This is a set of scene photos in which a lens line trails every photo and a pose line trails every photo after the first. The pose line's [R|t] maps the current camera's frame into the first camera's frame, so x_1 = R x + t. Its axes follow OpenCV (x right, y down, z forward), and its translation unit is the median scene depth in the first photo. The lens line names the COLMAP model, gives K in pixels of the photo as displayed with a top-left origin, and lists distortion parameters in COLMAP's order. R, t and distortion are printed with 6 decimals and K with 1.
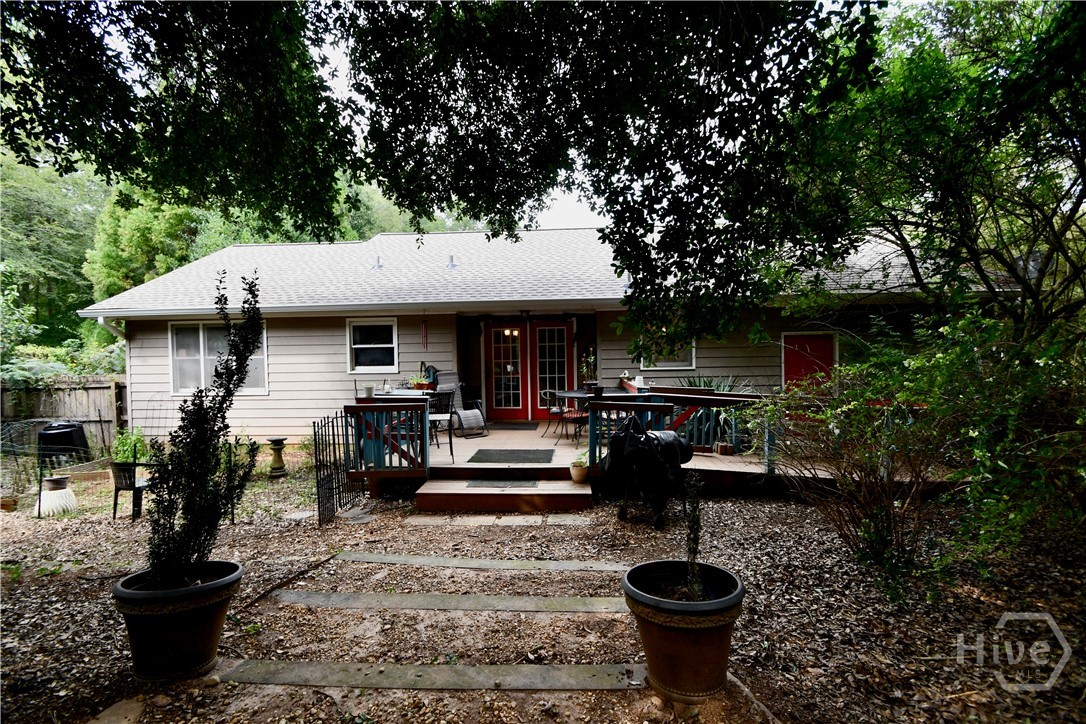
lens RADIAL K [[475.0, 0, 535.0], [0, 475.0, 360.7], [0, 0, 1]] dist [-0.000112, -0.009440]
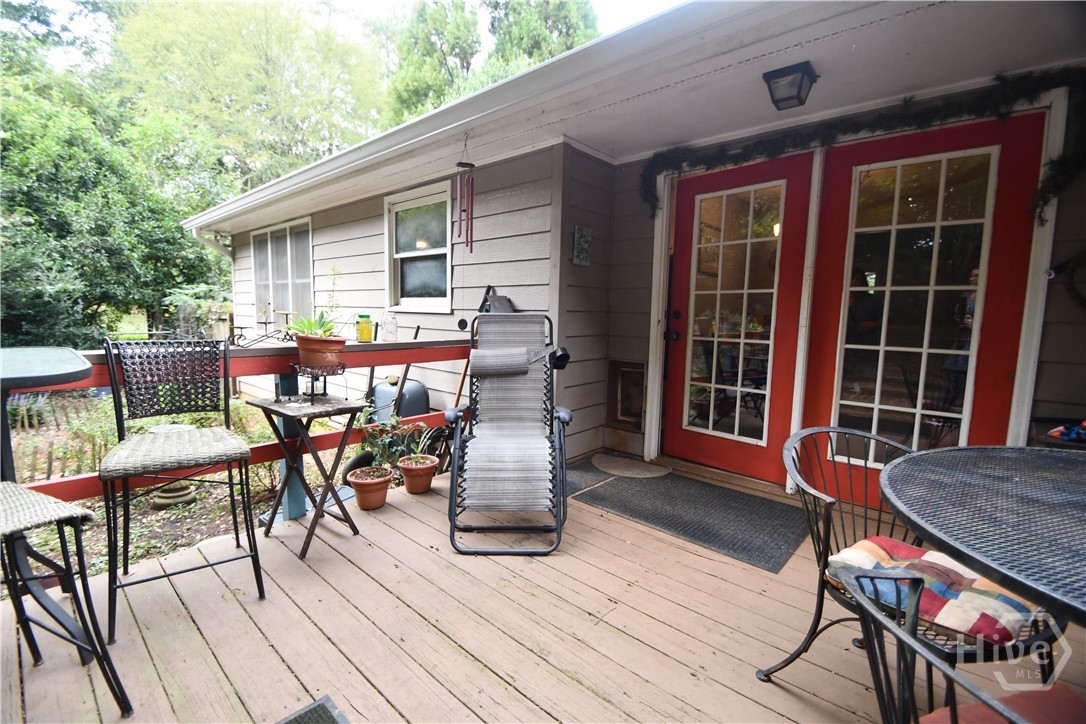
lens RADIAL K [[475.0, 0, 534.5], [0, 475.0, 359.7], [0, 0, 1]] dist [-0.000112, -0.009440]
pose [[0.776299, 0.097972, -0.622705, 0.044056], [-0.042409, 0.993727, 0.103476, 0.020010], [0.628937, -0.053920, 0.775584, 0.714325]]
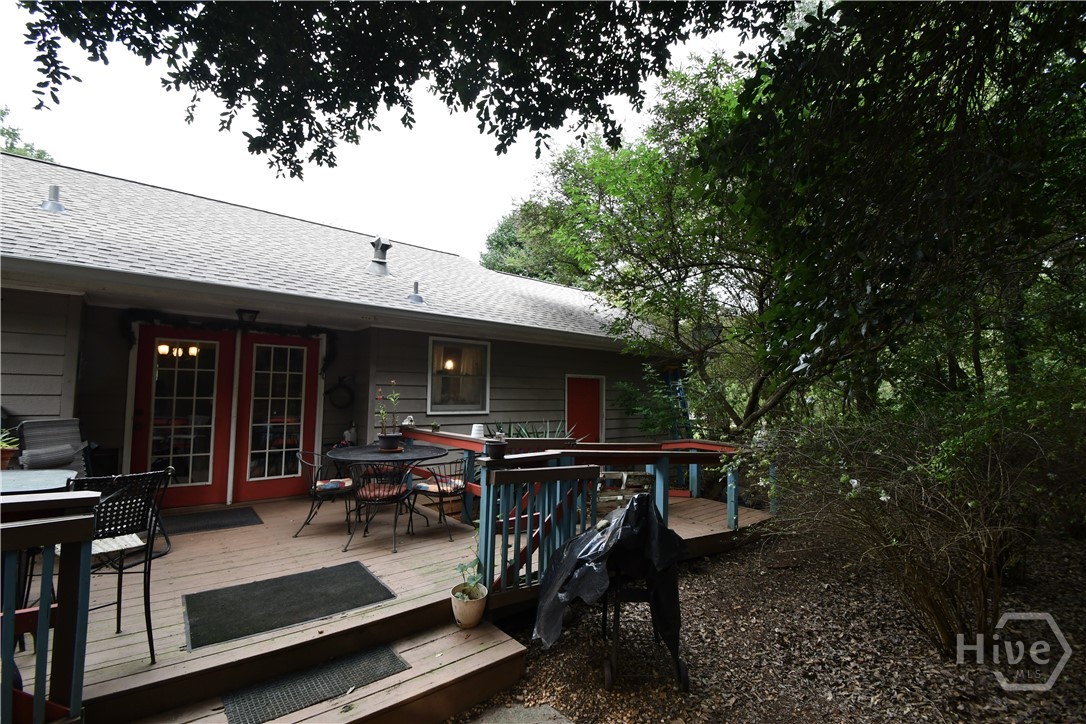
lens RADIAL K [[475.0, 0, 540.3], [0, 475.0, 362.9], [0, 0, 1]] dist [-0.000112, -0.009440]
pose [[0.723177, 0.073935, 0.686694, -0.152731], [-0.013086, 0.995542, -0.093407, 0.005696], [-0.690539, 0.058564, 0.720920, 0.344884]]
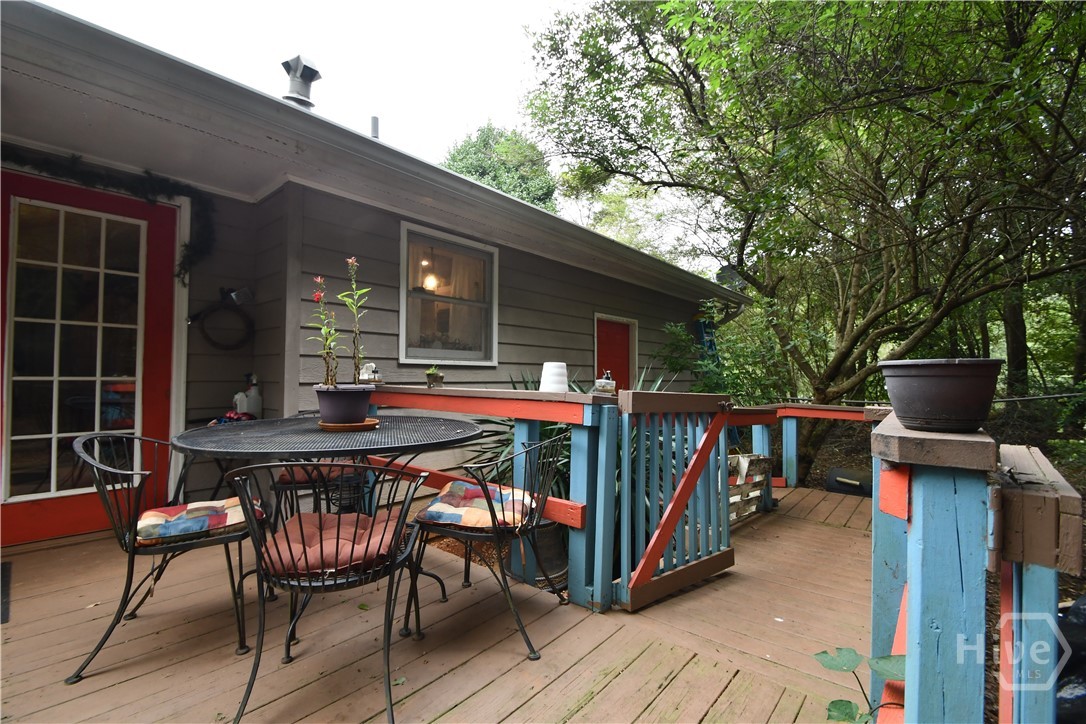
lens RADIAL K [[475.0, 0, 539.5], [0, 475.0, 364.5], [0, 0, 1]] dist [-0.000112, -0.009440]
pose [[0.605981, 0.041236, 0.794410, -0.020891], [0.000833, 0.998622, -0.052472, 0.039884], [-0.795479, 0.032459, 0.605112, 0.652270]]
